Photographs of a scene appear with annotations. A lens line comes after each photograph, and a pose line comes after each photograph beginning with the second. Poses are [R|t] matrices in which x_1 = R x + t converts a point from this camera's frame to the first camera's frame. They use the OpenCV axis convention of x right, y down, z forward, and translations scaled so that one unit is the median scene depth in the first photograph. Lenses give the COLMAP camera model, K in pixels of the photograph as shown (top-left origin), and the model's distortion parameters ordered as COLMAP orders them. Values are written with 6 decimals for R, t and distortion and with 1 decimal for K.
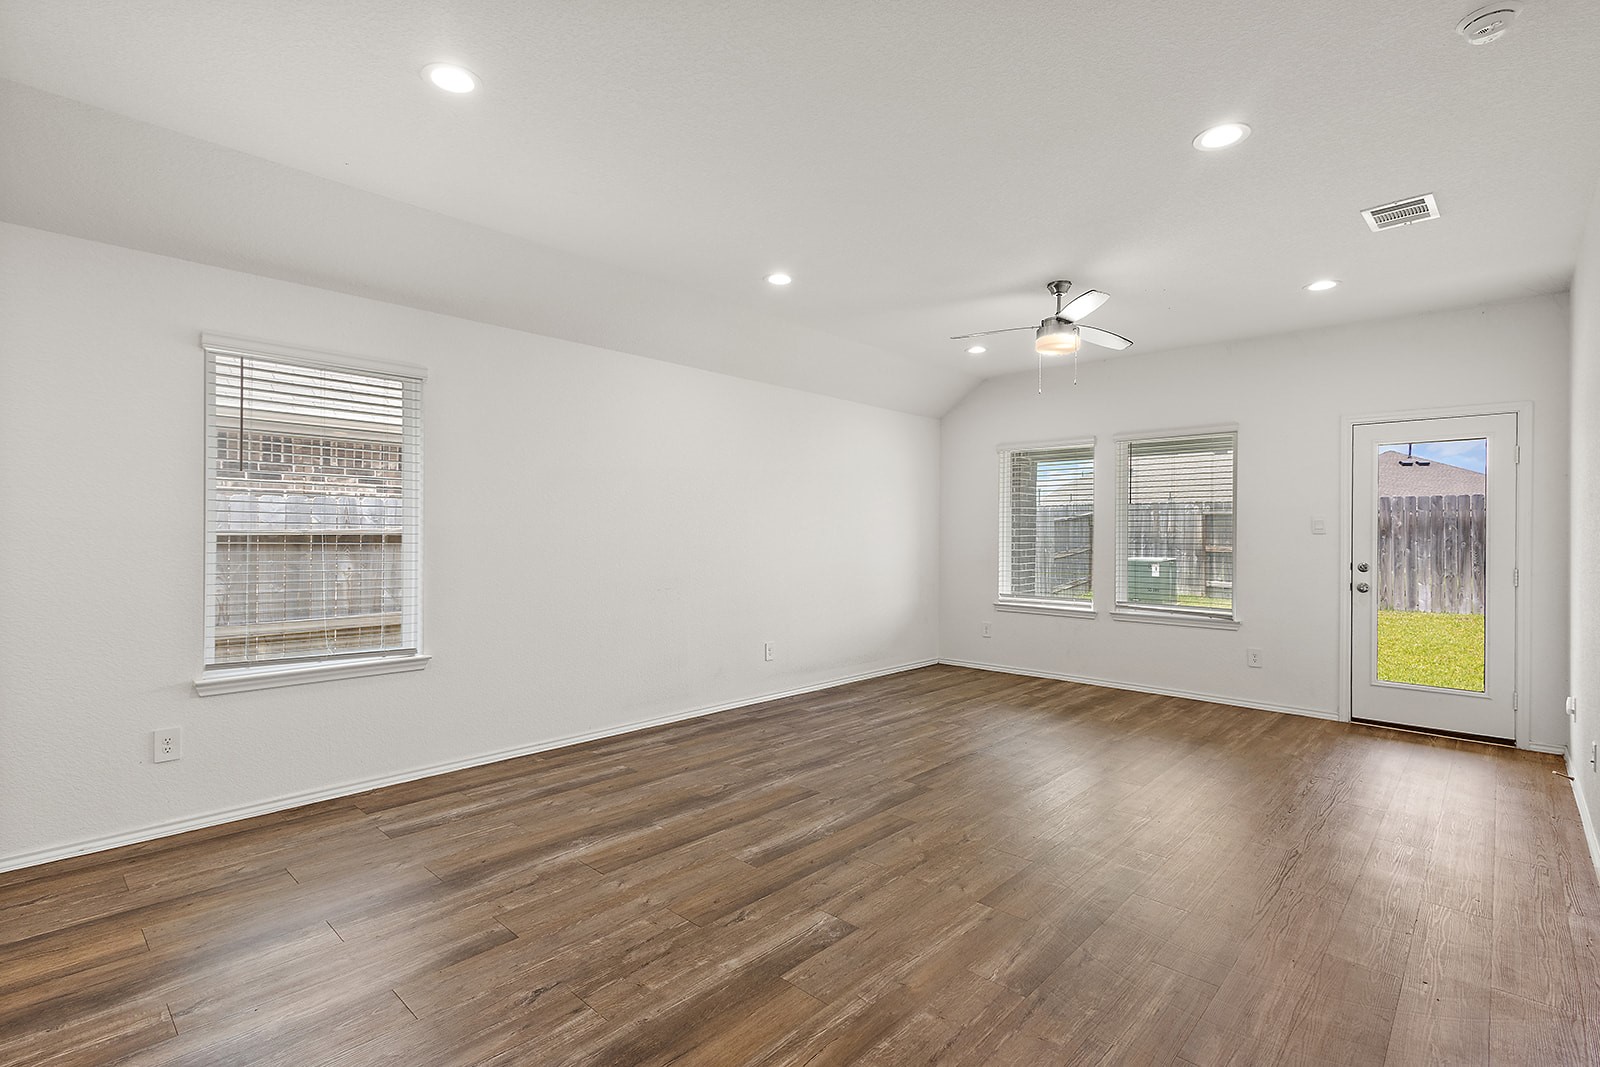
lens RADIAL K [[739.2, 0, 803.0], [0, 739.2, 535.7], [0, 0, 1]] dist [0.003845, -0.000704]
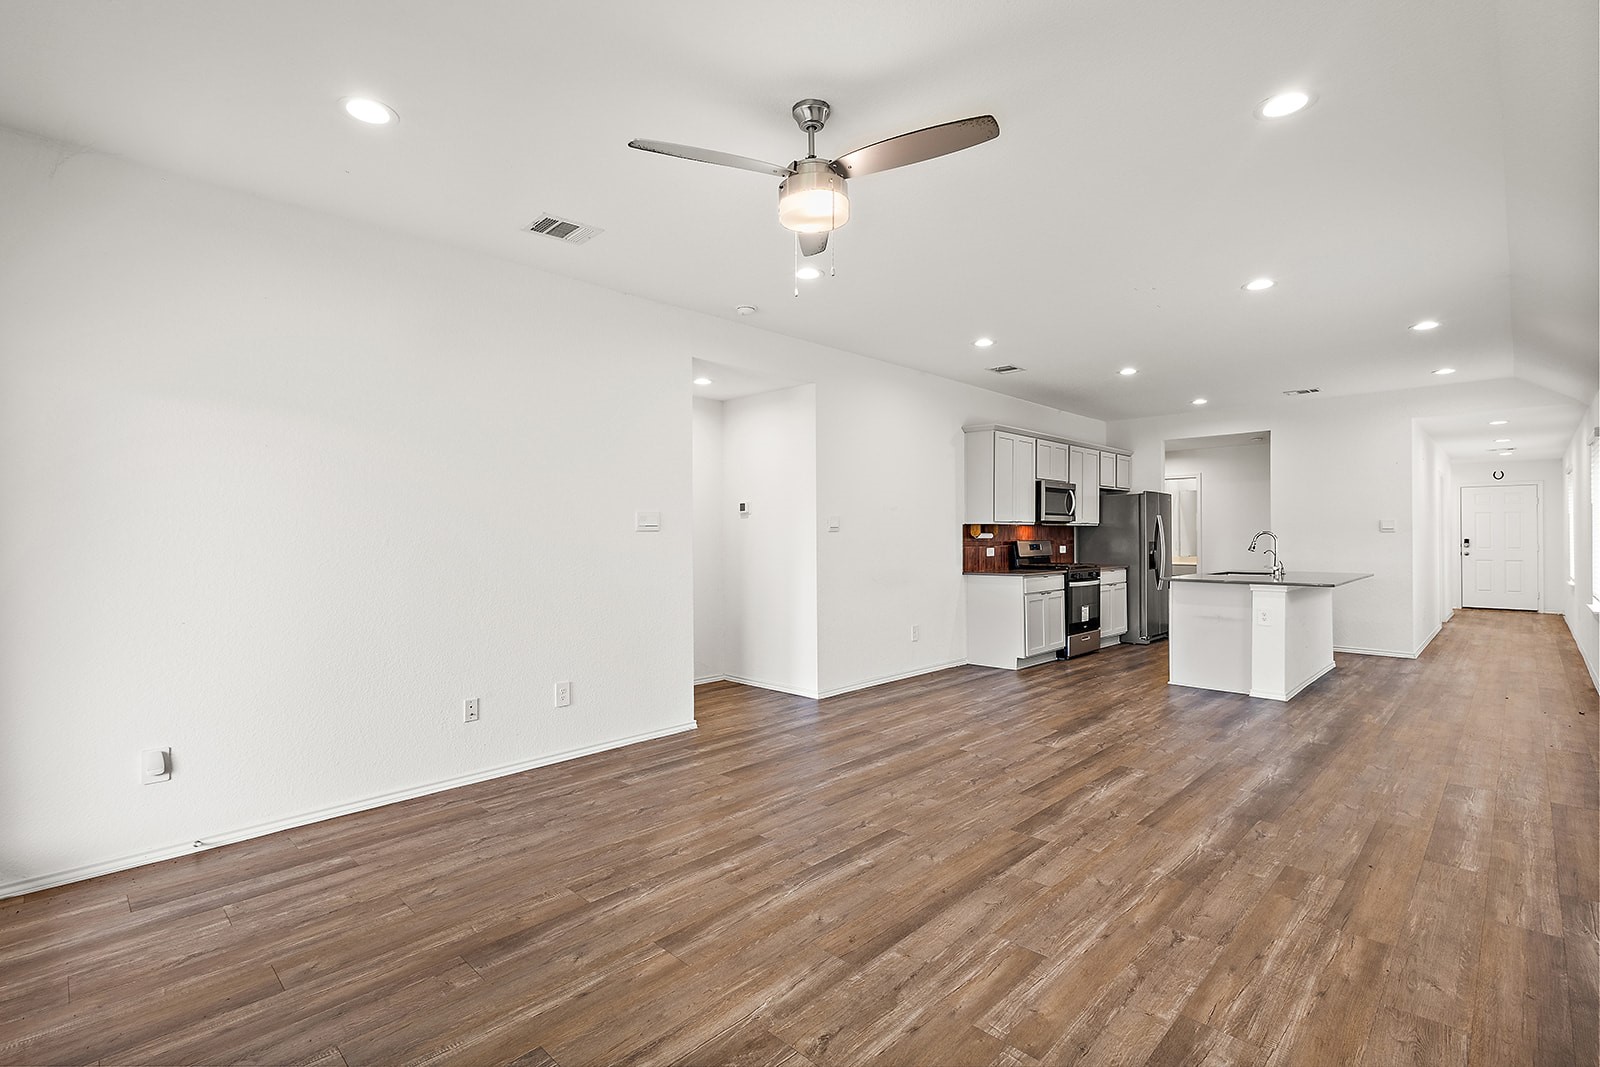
lens RADIAL K [[739.2, 0, 801.0], [0, 739.2, 530.1], [0, 0, 1]] dist [0.003845, -0.000704]
pose [[-0.999699, -0.000568, 0.024547, 0.376799], [-0.000679, 0.999990, -0.004484, -0.001076], [-0.024544, -0.004499, -0.999689, 1.768962]]
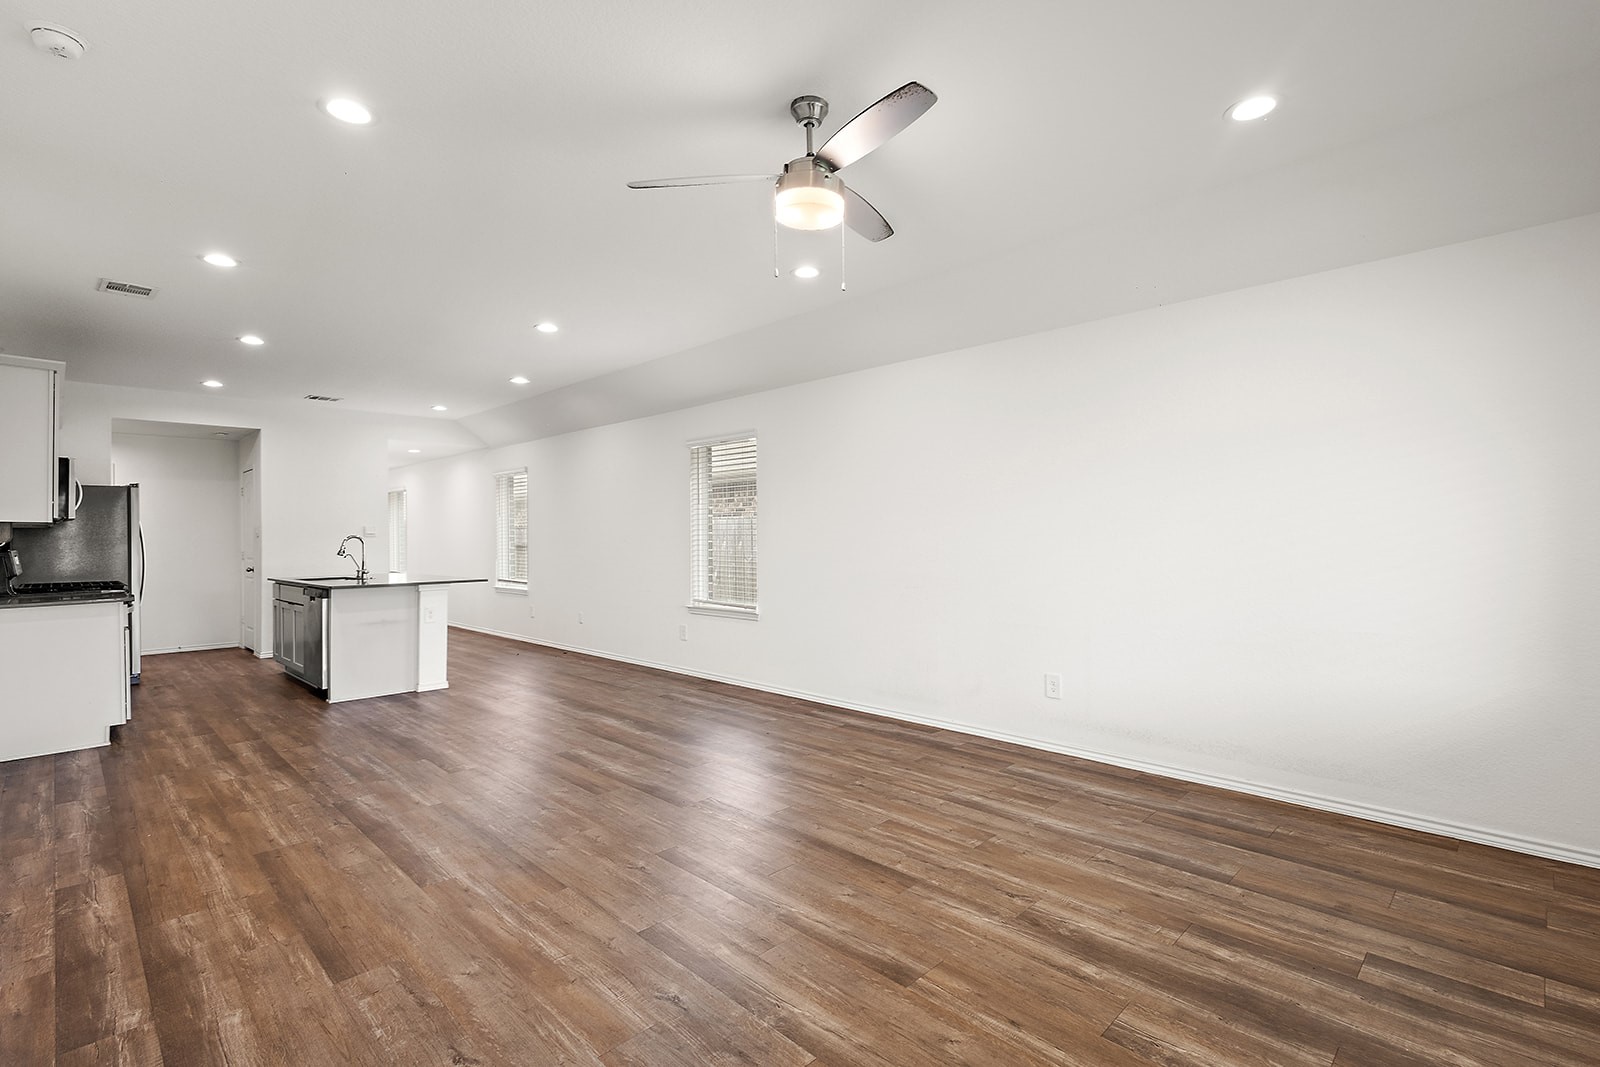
lens RADIAL K [[739.2, 0, 798.6], [0, 739.2, 539.5], [0, 0, 1]] dist [0.003845, -0.000704]
pose [[-0.028292, 0.002155, -0.999597, 1.039513], [0.006842, 0.999975, 0.001962, 0.006263], [0.999576, -0.006783, -0.028306, 1.115528]]
